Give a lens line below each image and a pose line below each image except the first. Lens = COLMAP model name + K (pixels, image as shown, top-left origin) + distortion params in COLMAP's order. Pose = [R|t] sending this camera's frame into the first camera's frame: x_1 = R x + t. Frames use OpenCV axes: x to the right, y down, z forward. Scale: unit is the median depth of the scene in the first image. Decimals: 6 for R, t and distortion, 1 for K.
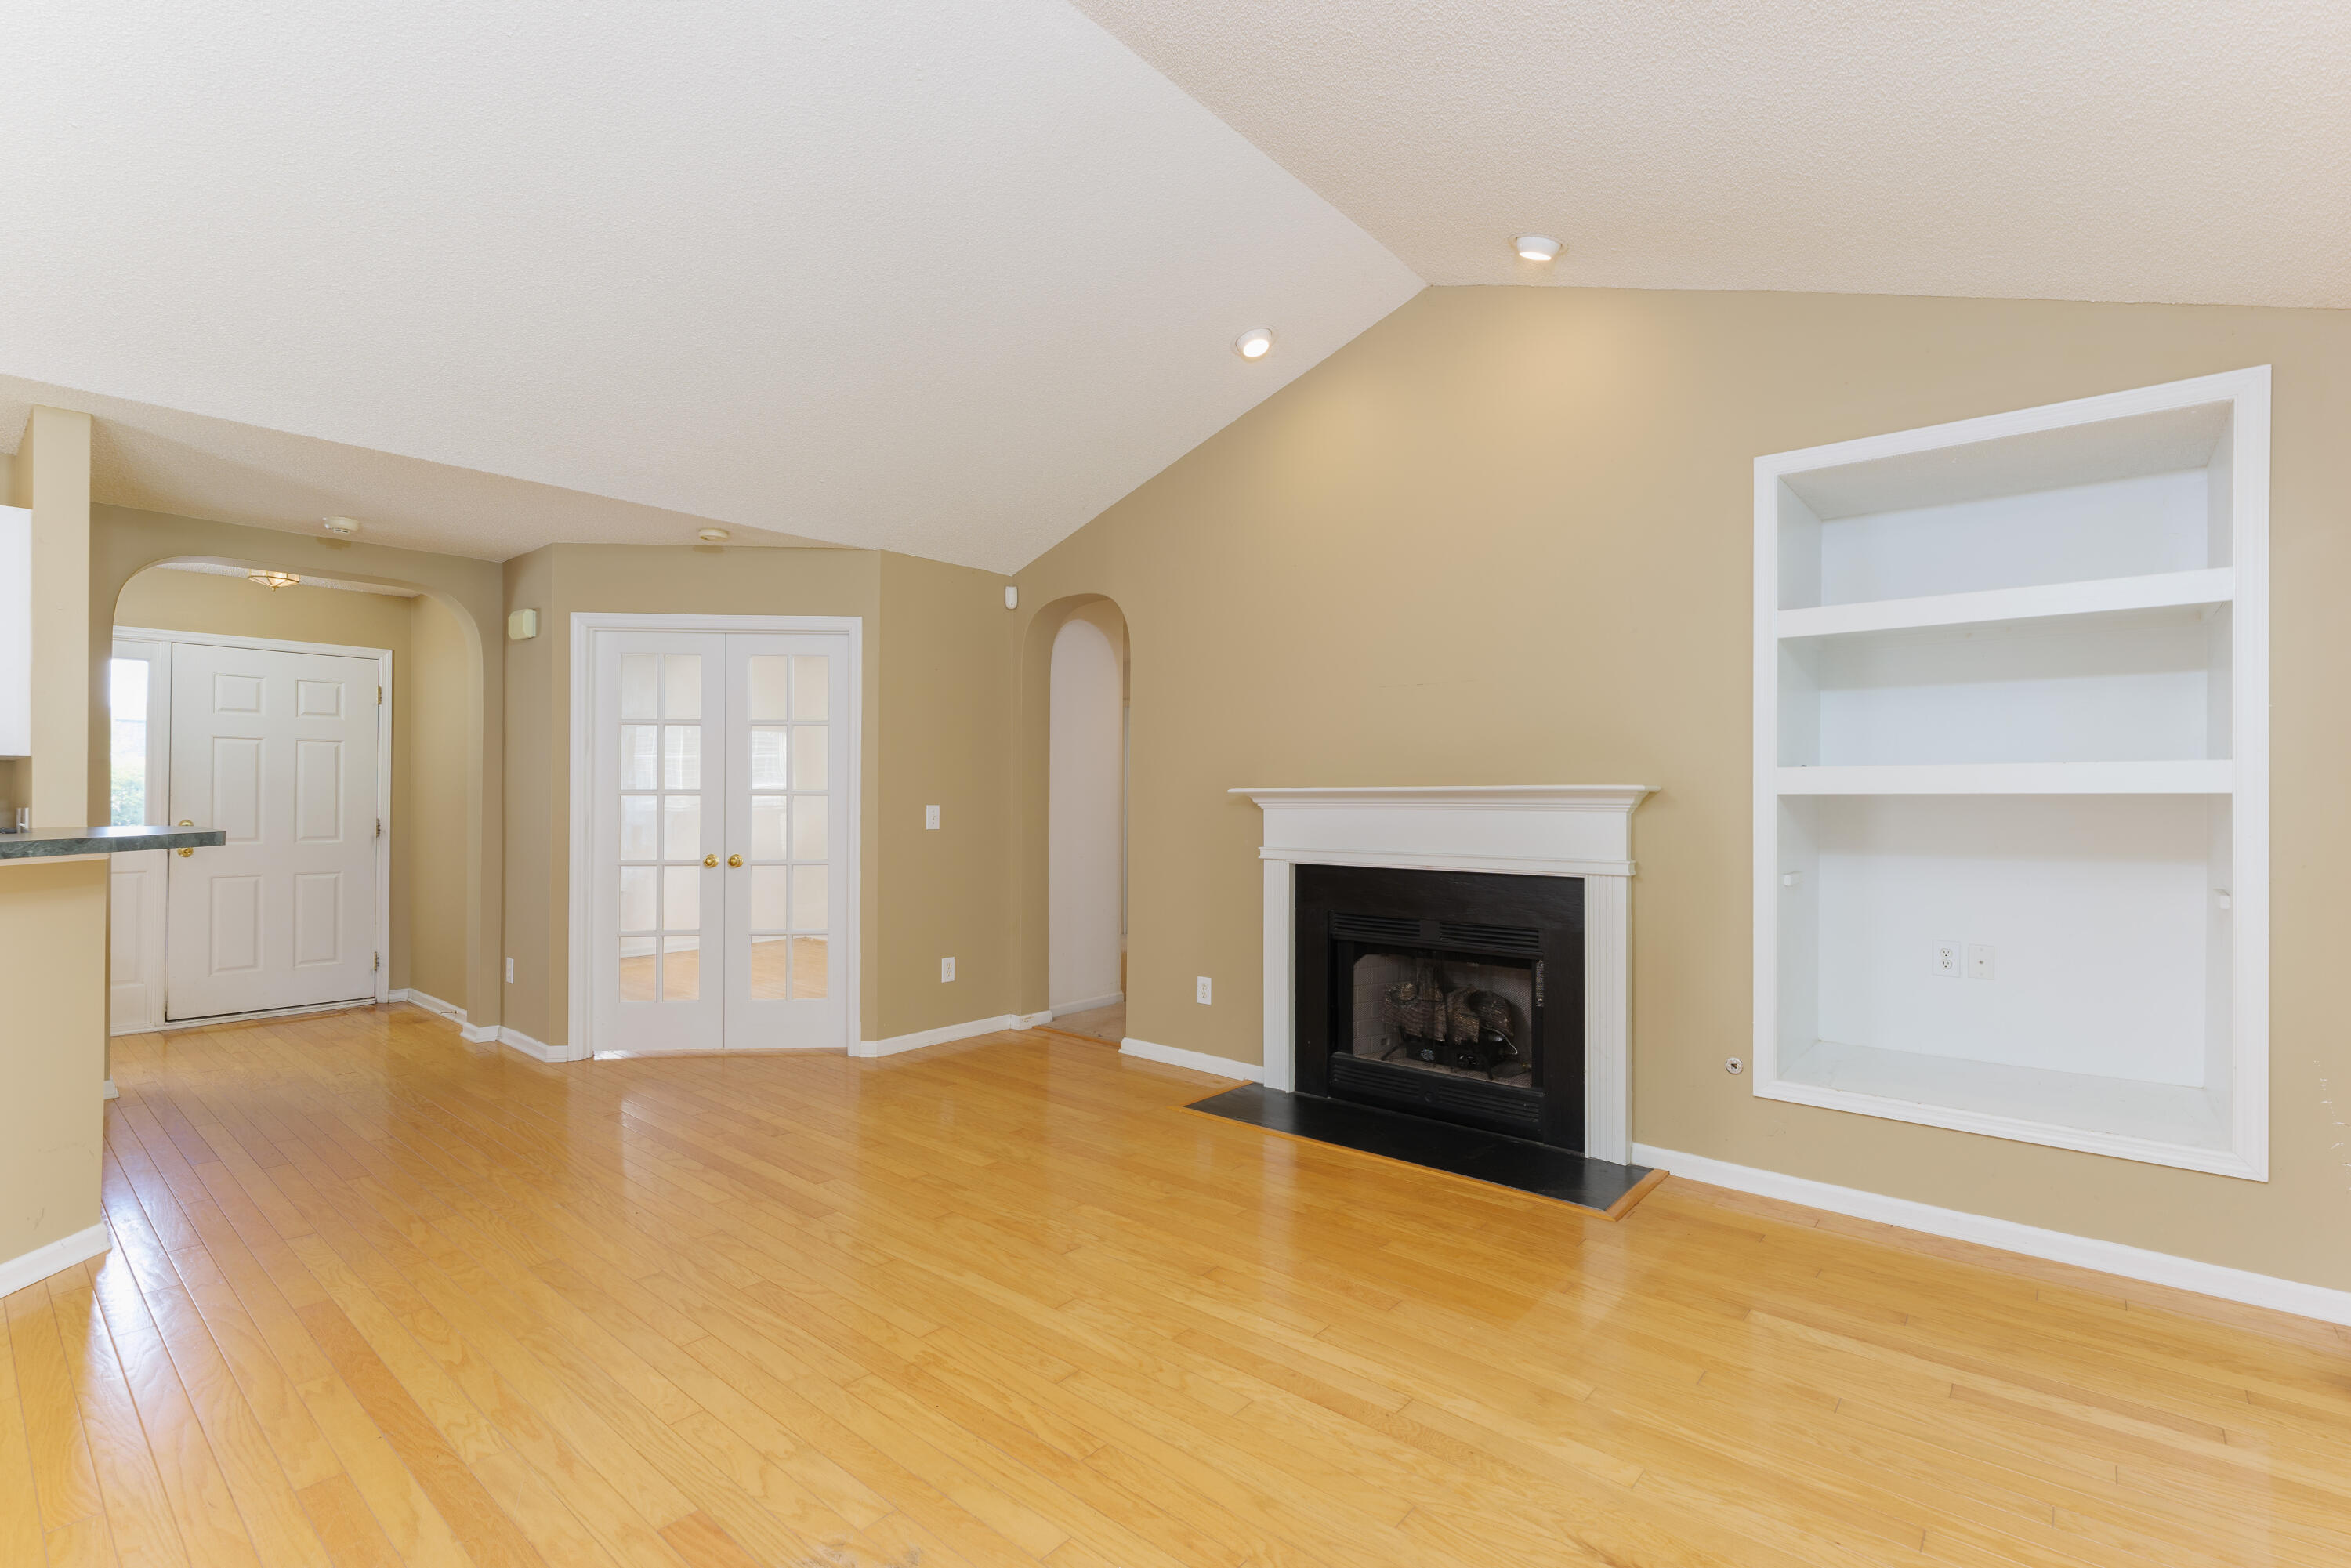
lens RADIAL K [[1036.1, 0, 1175.5], [0, 1036.1, 784.0], [0, 0, 1]] dist [0.001217, -0.000321]
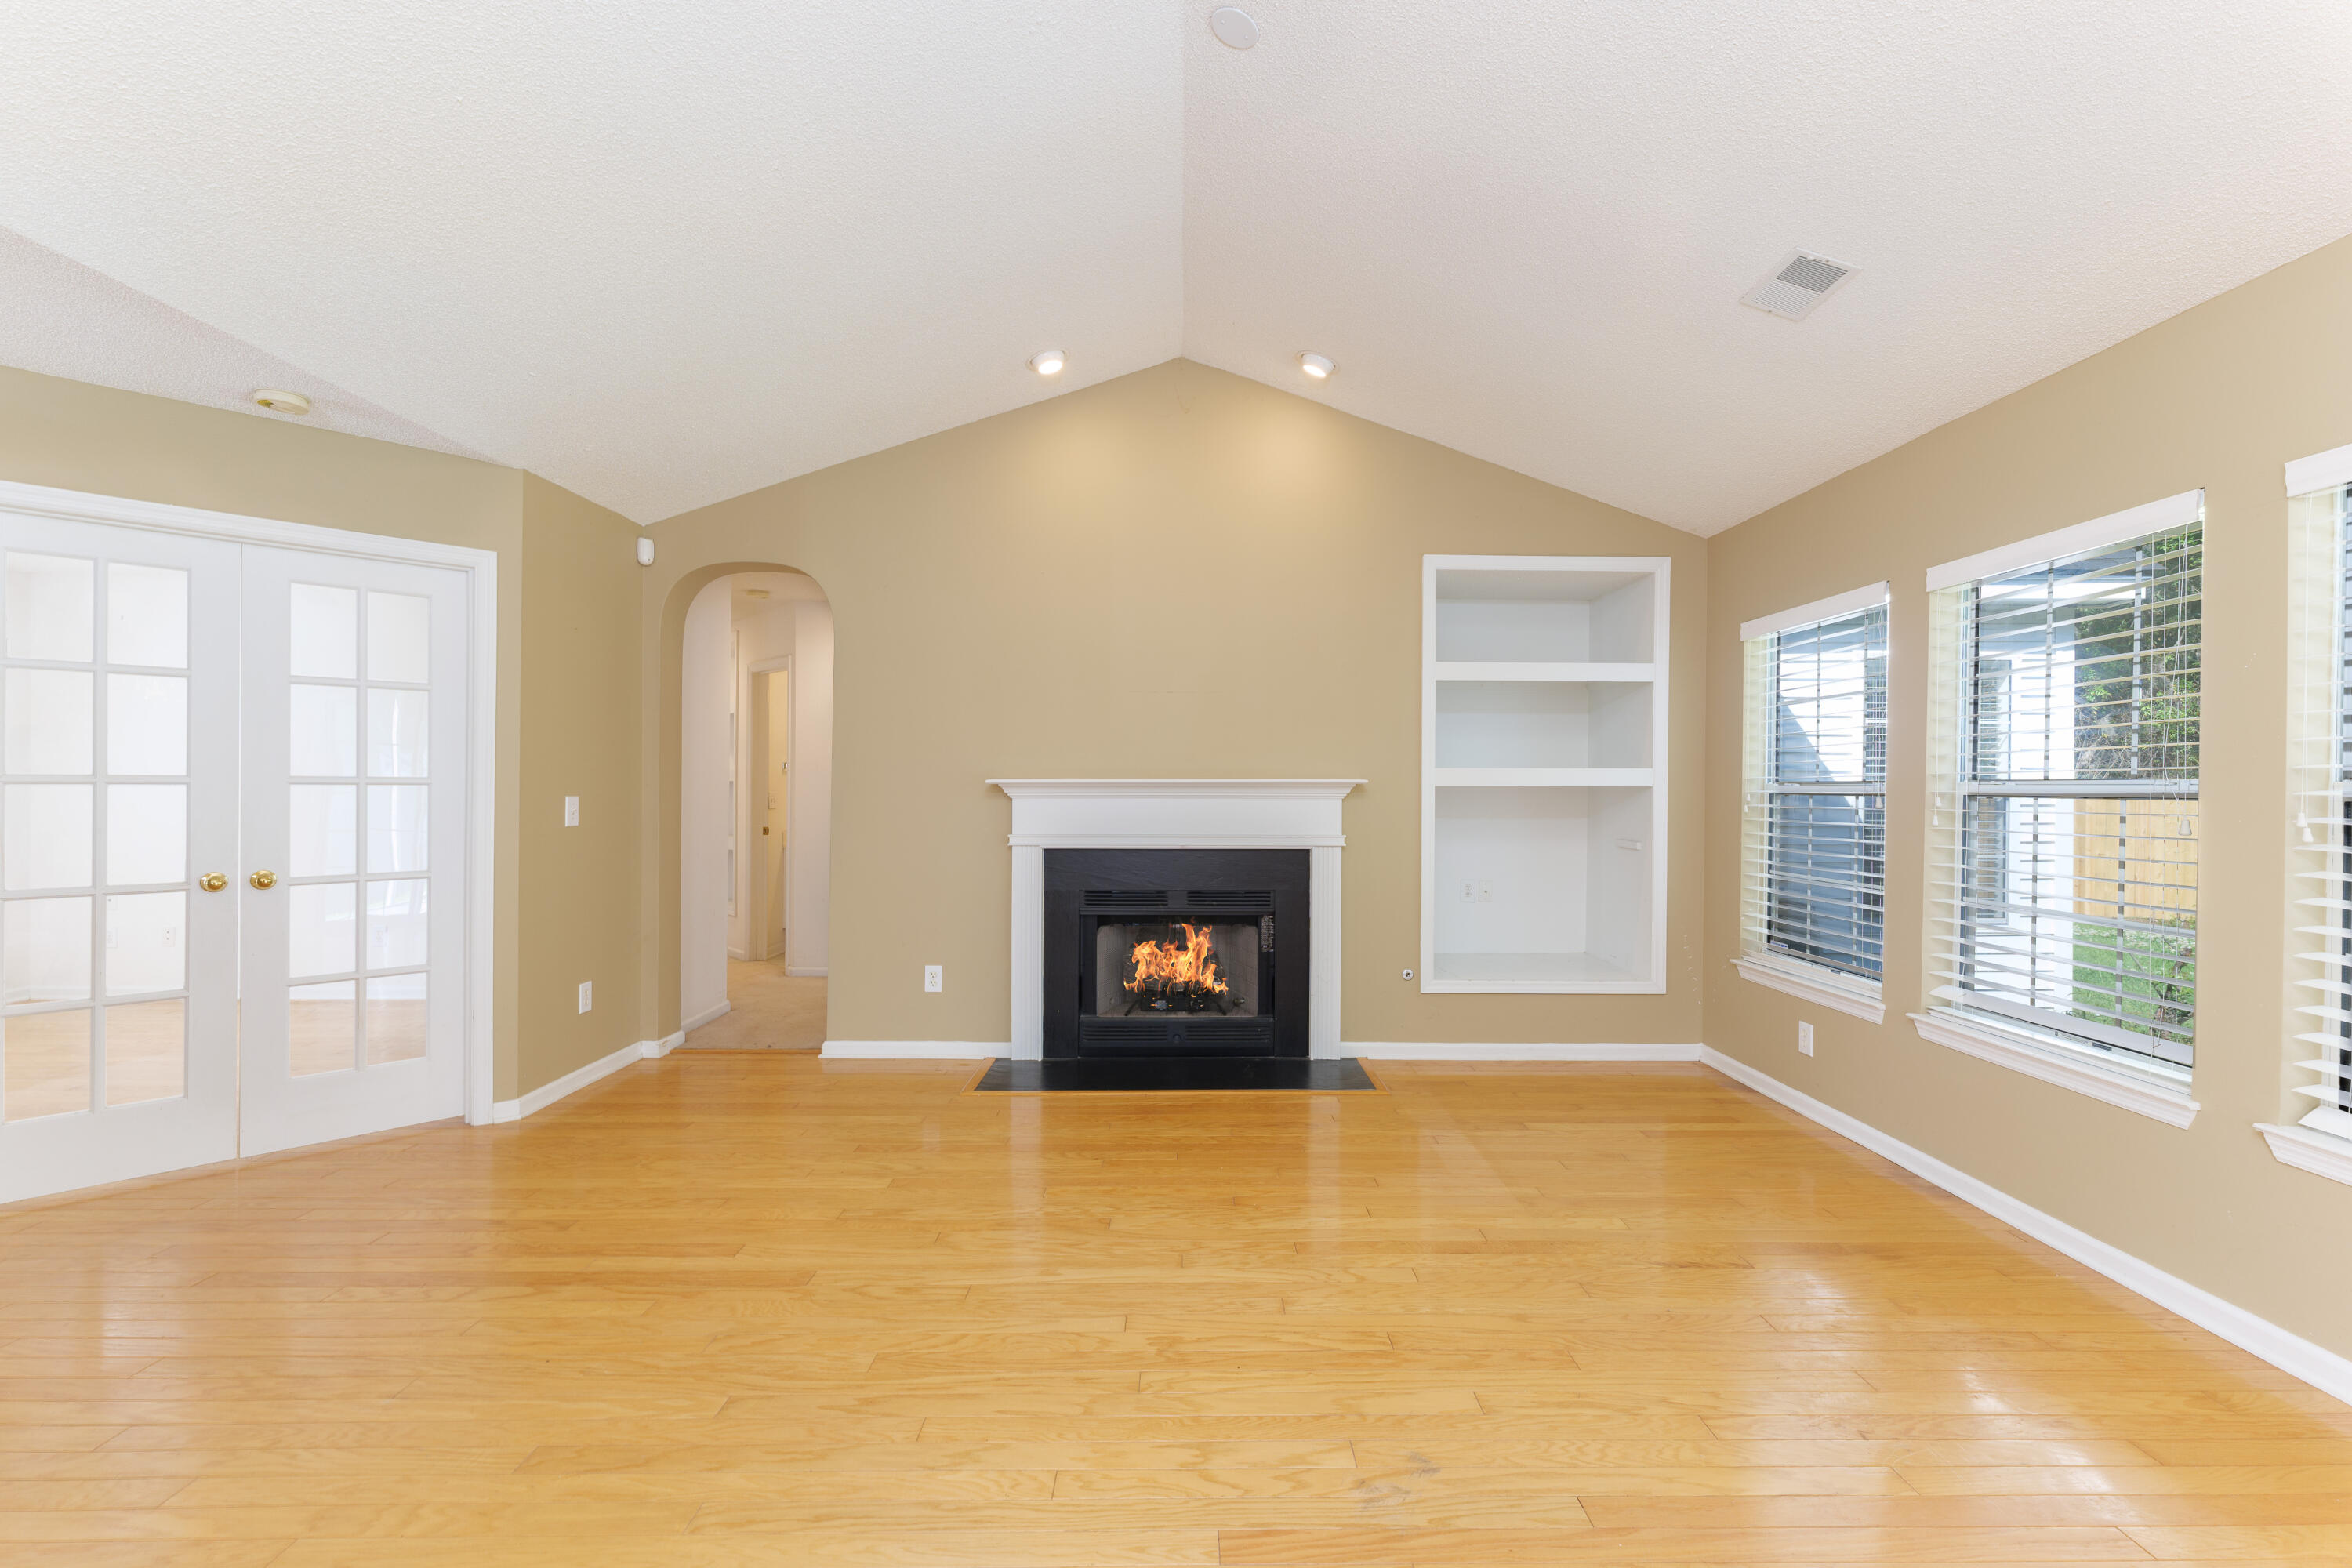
lens RADIAL K [[967.3, 0, 1176.0], [0, 967.3, 784.0], [0, 0, 1]] dist [0.000636, 0.000116]
pose [[0.761115, 0.002555, 0.648612, -0.445369], [-0.010947, 0.999900, 0.008907, -0.001467], [-0.648525, -0.013880, 0.761067, 0.144597]]
